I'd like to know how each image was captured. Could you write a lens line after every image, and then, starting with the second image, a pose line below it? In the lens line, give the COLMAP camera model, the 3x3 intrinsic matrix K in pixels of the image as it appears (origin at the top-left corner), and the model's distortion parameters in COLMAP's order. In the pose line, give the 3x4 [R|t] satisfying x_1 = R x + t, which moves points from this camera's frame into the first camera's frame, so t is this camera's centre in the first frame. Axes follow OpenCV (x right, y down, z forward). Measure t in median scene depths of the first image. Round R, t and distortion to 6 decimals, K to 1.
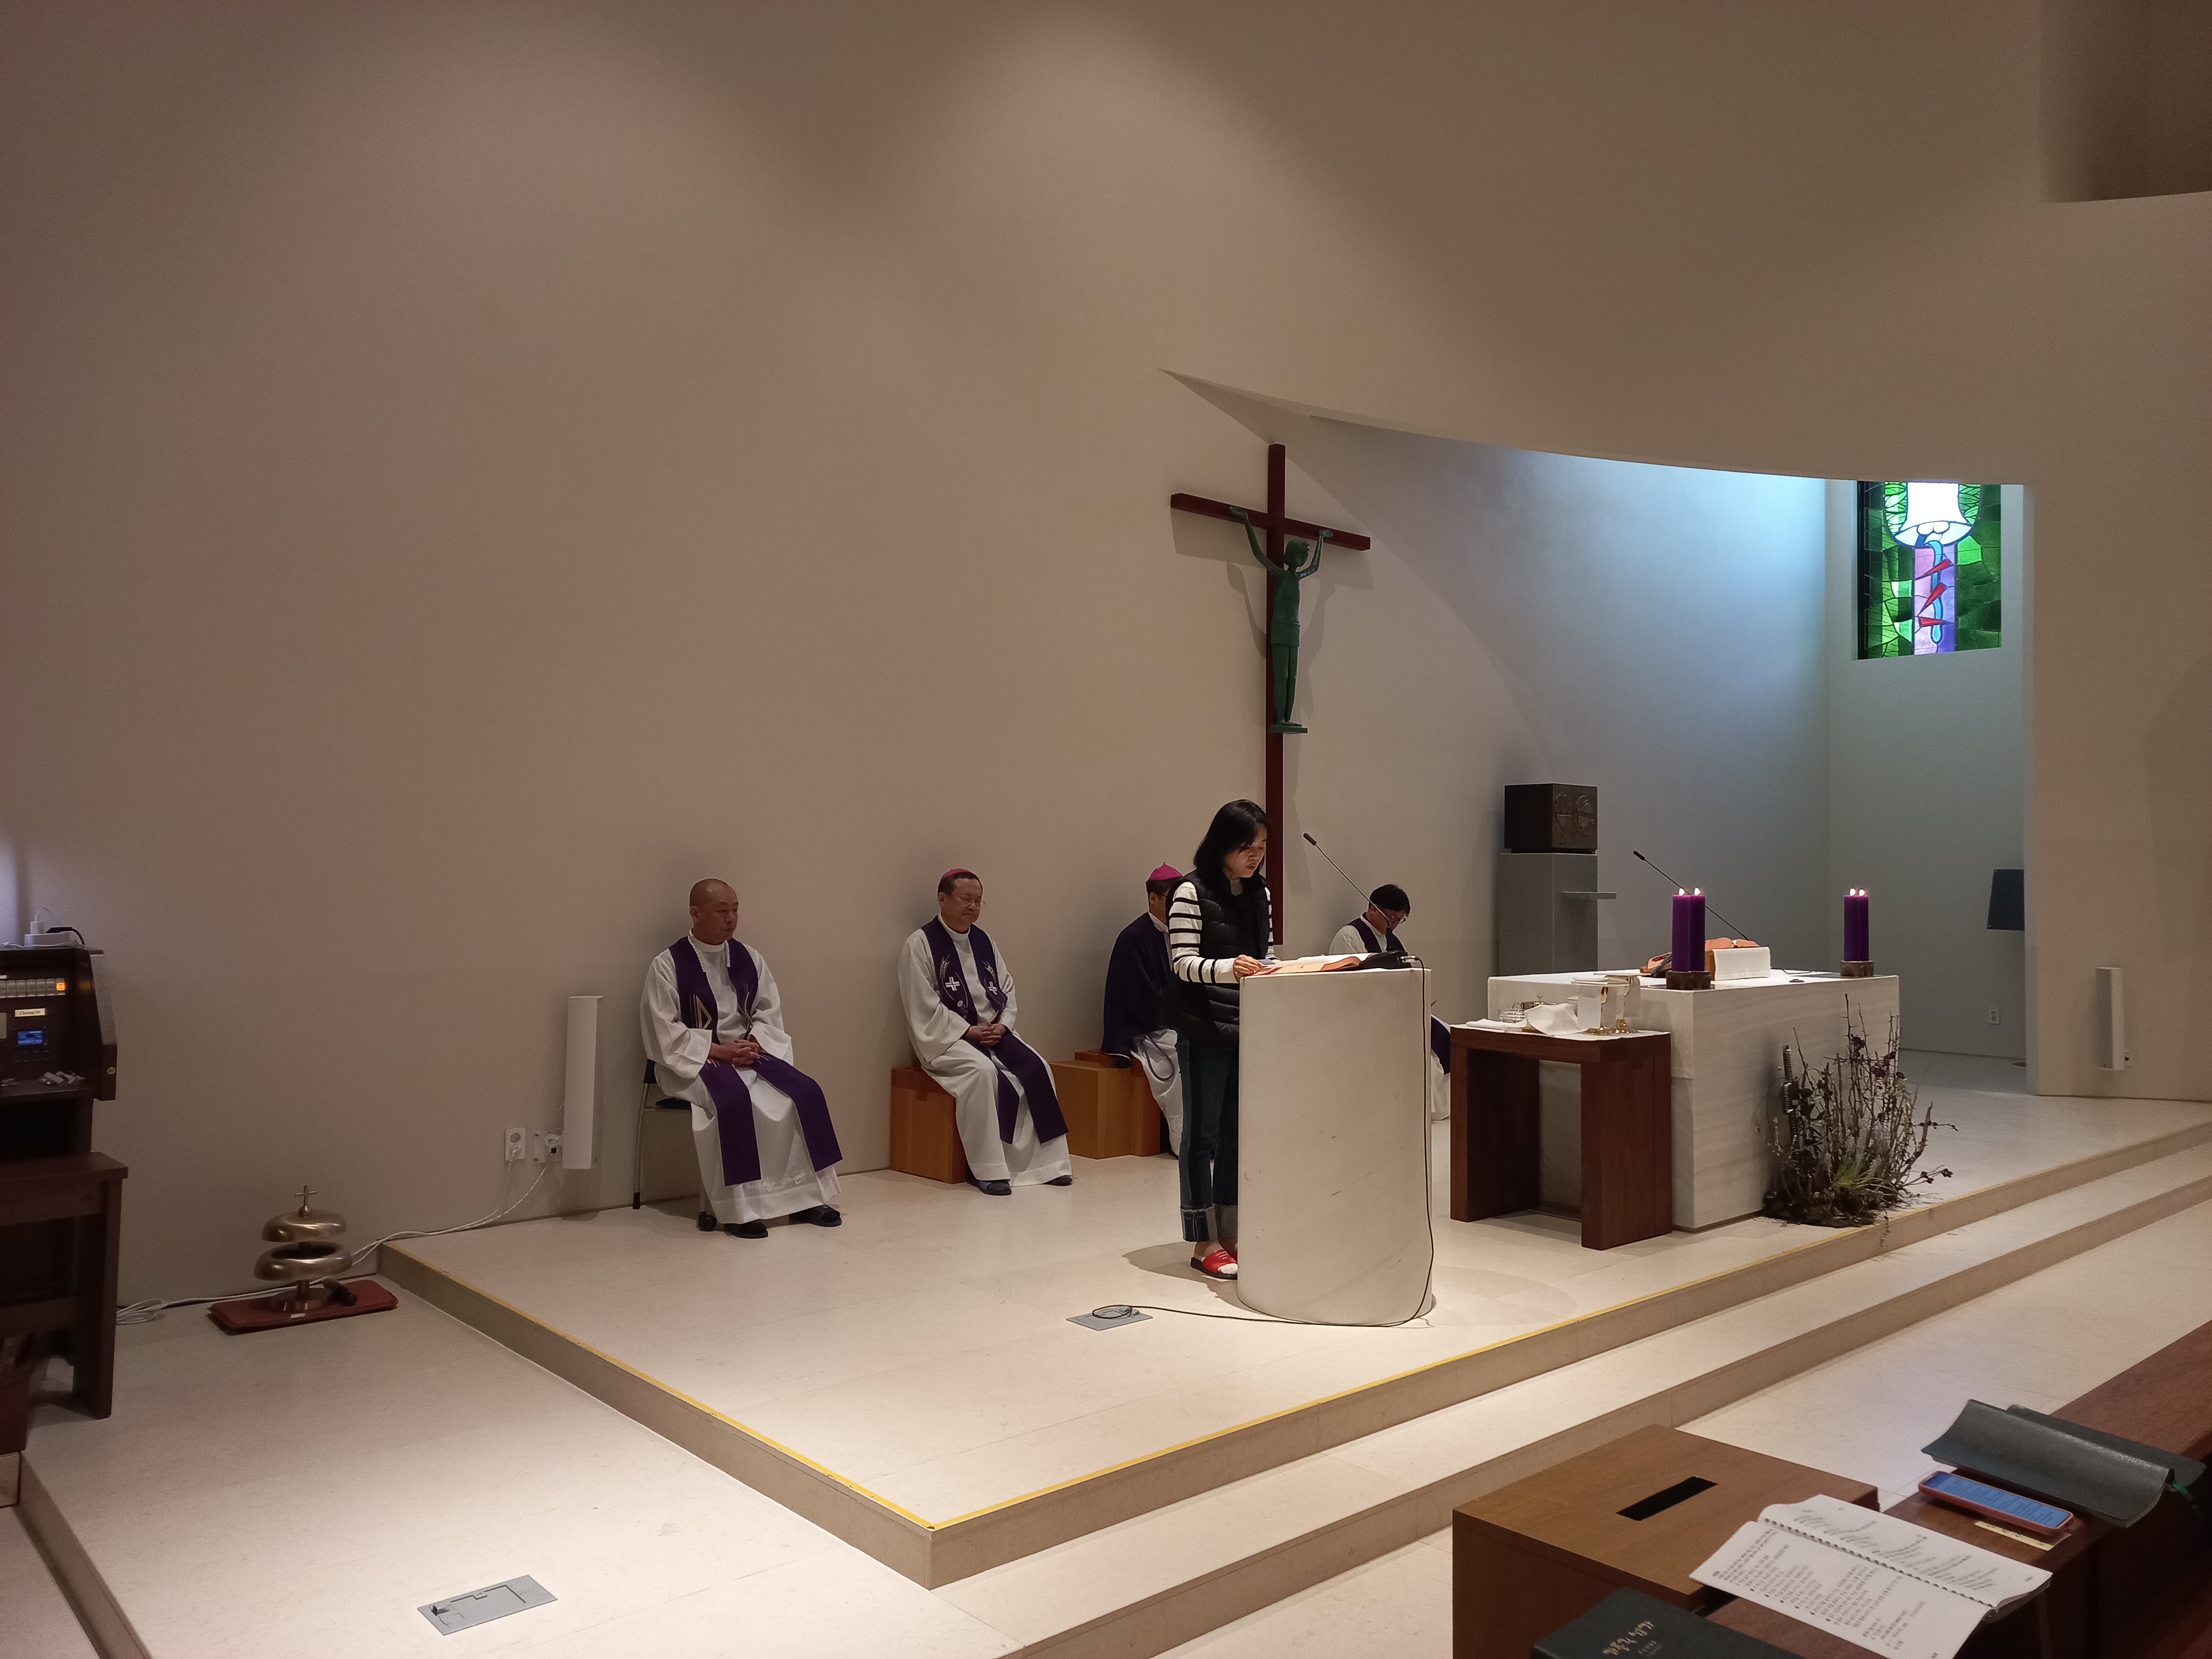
lens RADIAL K [[1580.1, 0, 1109.3], [0, 1580.1, 825.8], [0, 0, 1]] dist [0.093601, -0.087411]
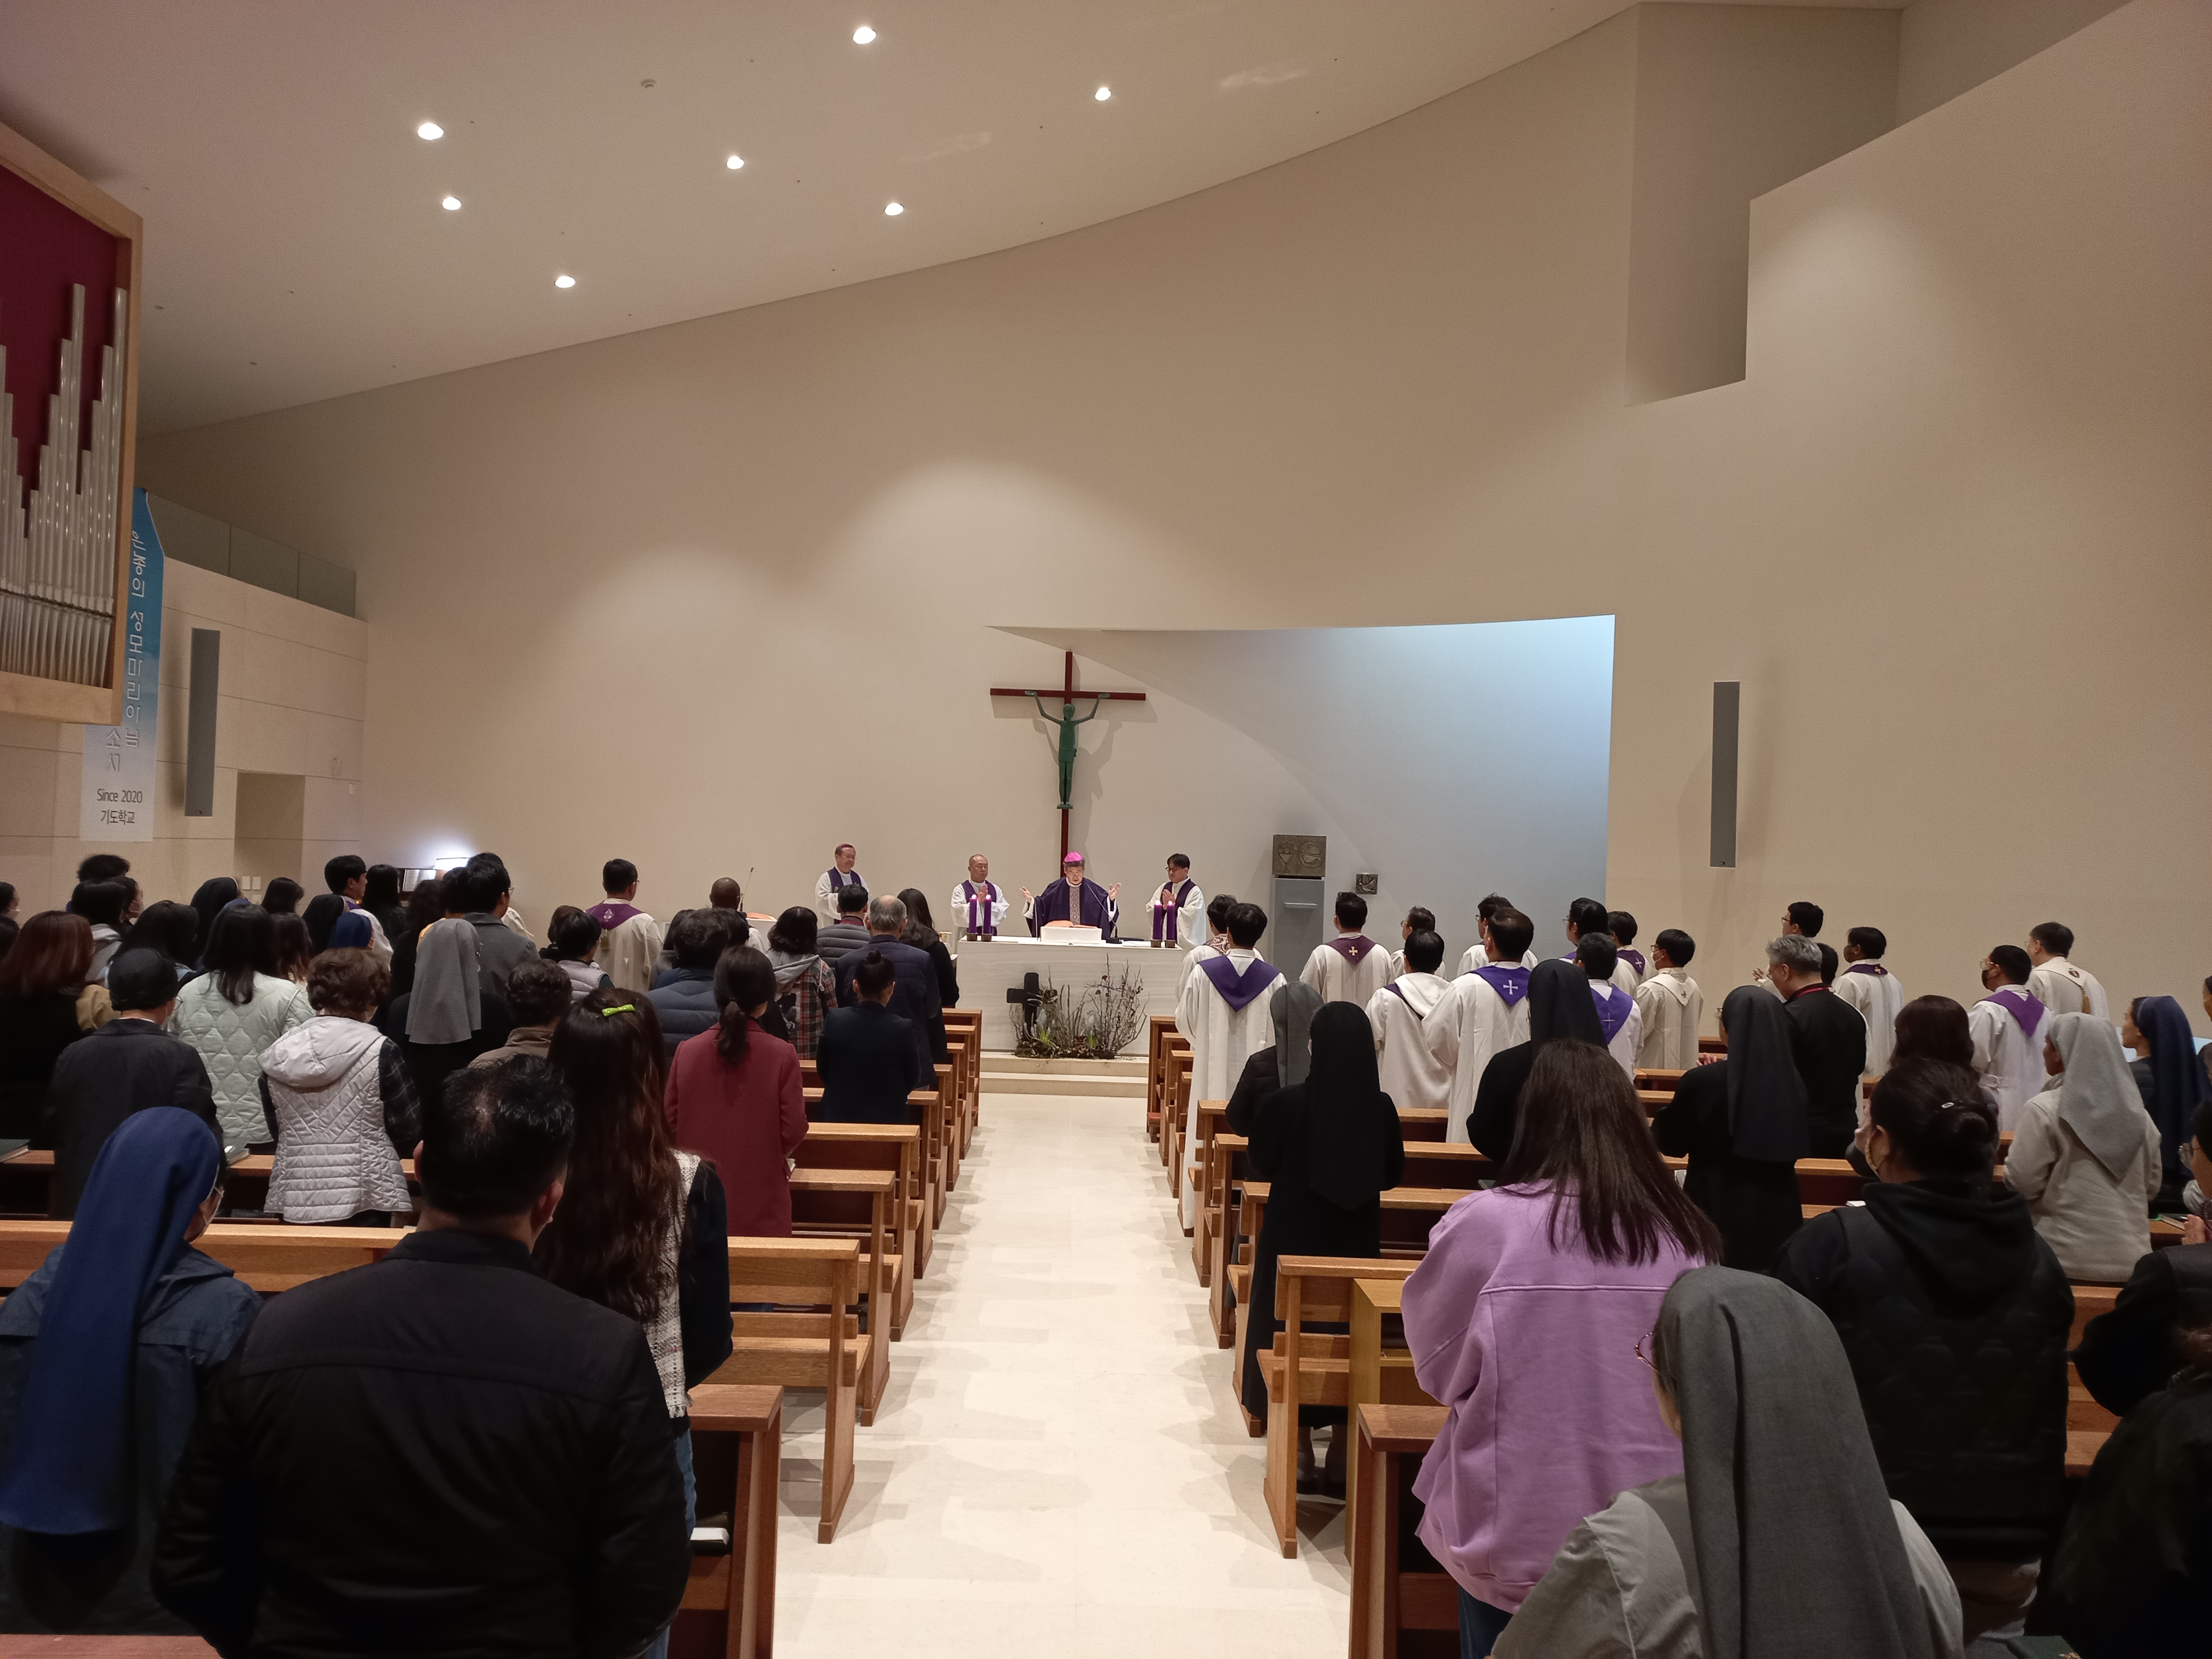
lens RADIAL K [[1580.1, 0, 1109.3], [0, 1580.1, 825.8], [0, 0, 1]] dist [0.093601, -0.087411]
pose [[0.744118, -0.000217, -0.668048, 1.339162], [-0.003153, 0.999988, -0.003837, -0.032023], [0.668041, 0.004962, 0.744108, -0.318350]]
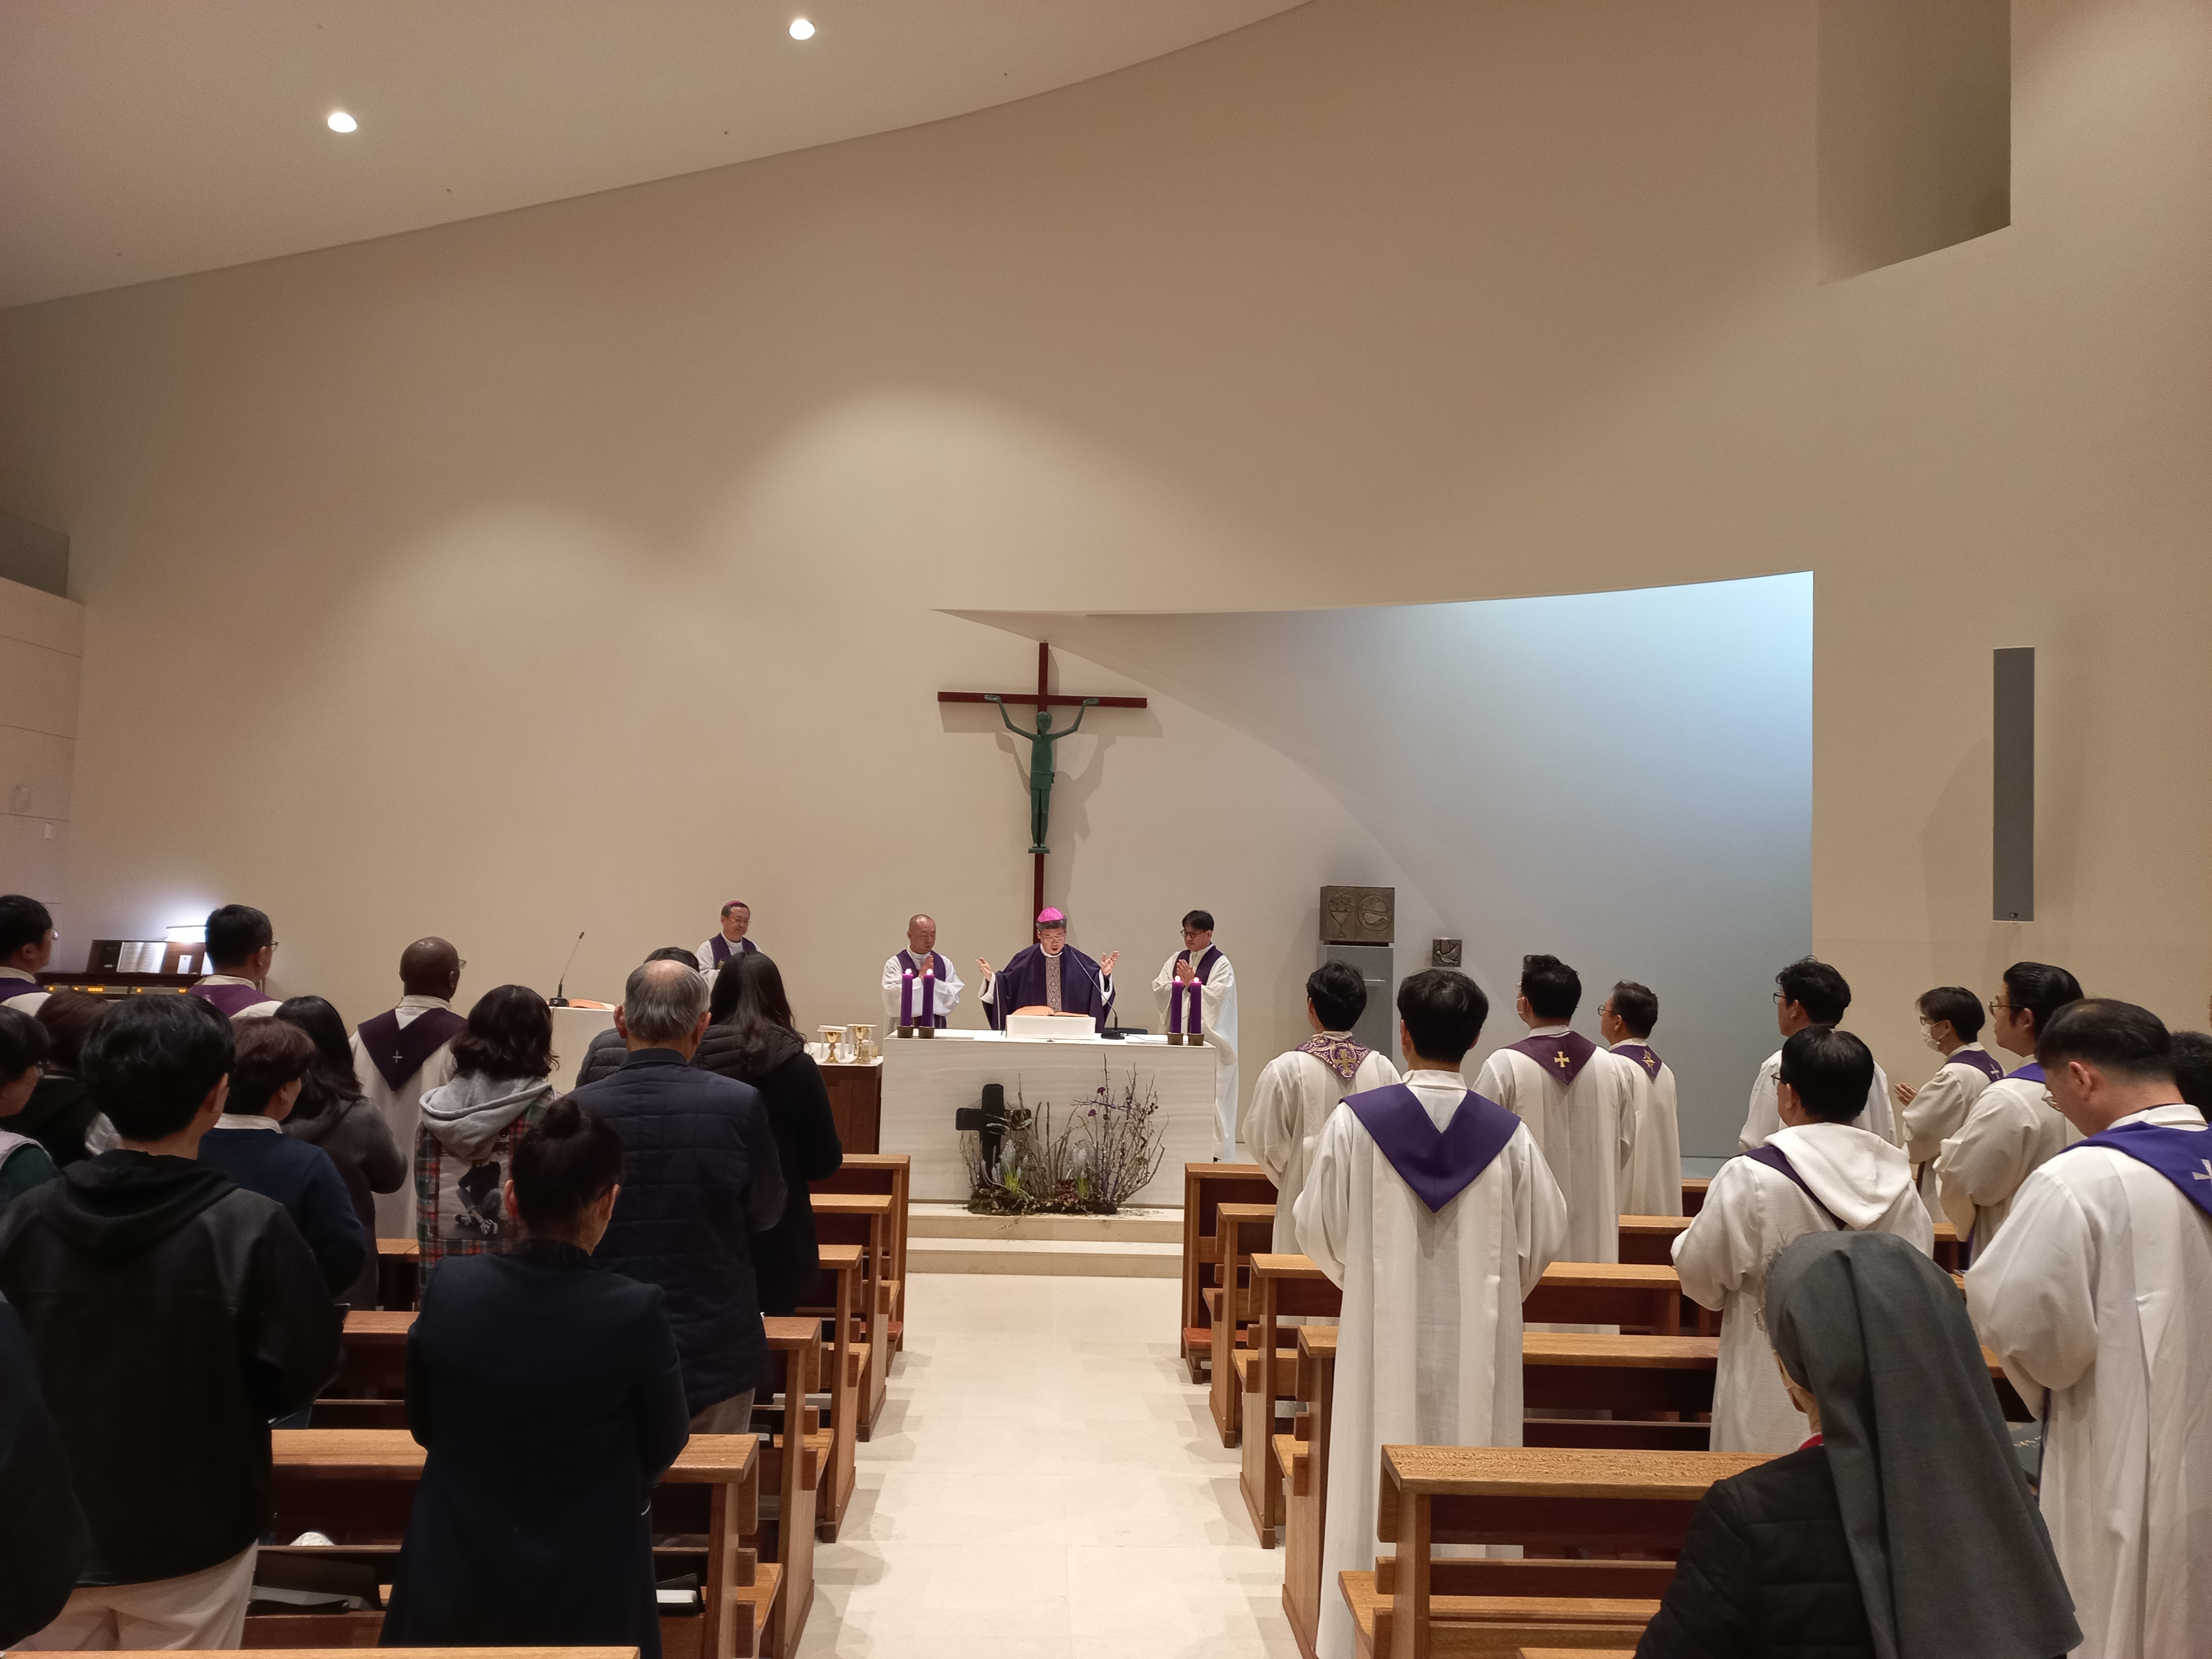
lens RADIAL K [[1580.1, 0, 1109.3], [0, 1580.1, 825.8], [0, 0, 1]] dist [0.093601, -0.087411]
pose [[0.758204, -0.037377, -0.650945, 1.014206], [0.002652, 0.998524, -0.054246, -0.008771], [0.652011, 0.039403, 0.757185, 0.013911]]
